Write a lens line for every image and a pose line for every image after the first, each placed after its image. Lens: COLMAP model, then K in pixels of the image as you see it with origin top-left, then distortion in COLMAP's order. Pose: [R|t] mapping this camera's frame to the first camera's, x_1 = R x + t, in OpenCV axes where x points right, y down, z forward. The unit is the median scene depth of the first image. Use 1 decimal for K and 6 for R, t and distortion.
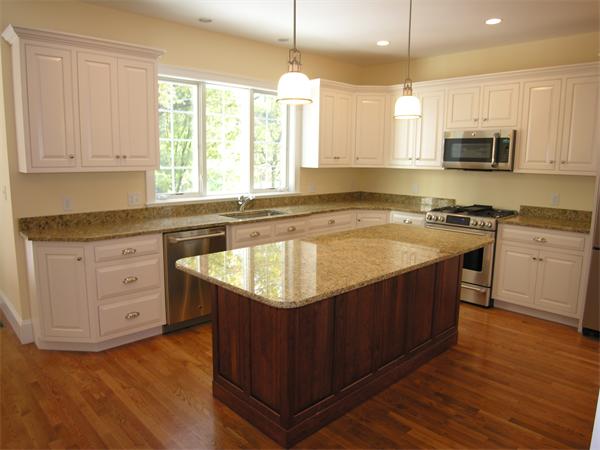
lens RADIAL K [[426.8, 0, 298.2], [0, 426.8, 221.3], [0, 0, 1]] dist [-0.058627, -0.001820]
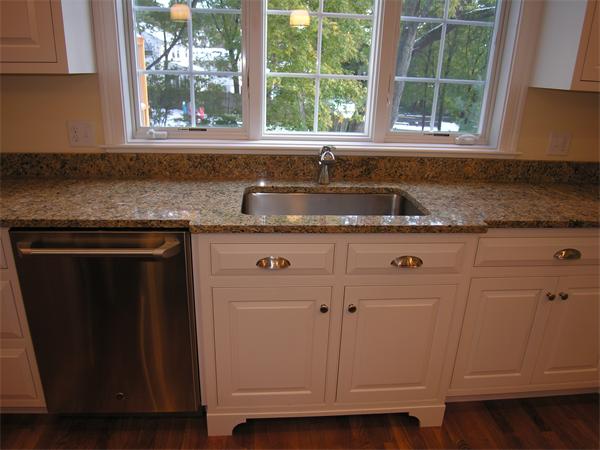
lens RADIAL K [[426.8, 0, 298.2], [0, 426.8, 221.3], [0, 0, 1]] dist [-0.058627, -0.001820]
pose [[0.775158, 0.221032, -0.591841, 0.110359], [-0.117056, 0.970829, 0.209258, -0.074115], [0.620829, -0.092929, 0.778419, 0.659999]]
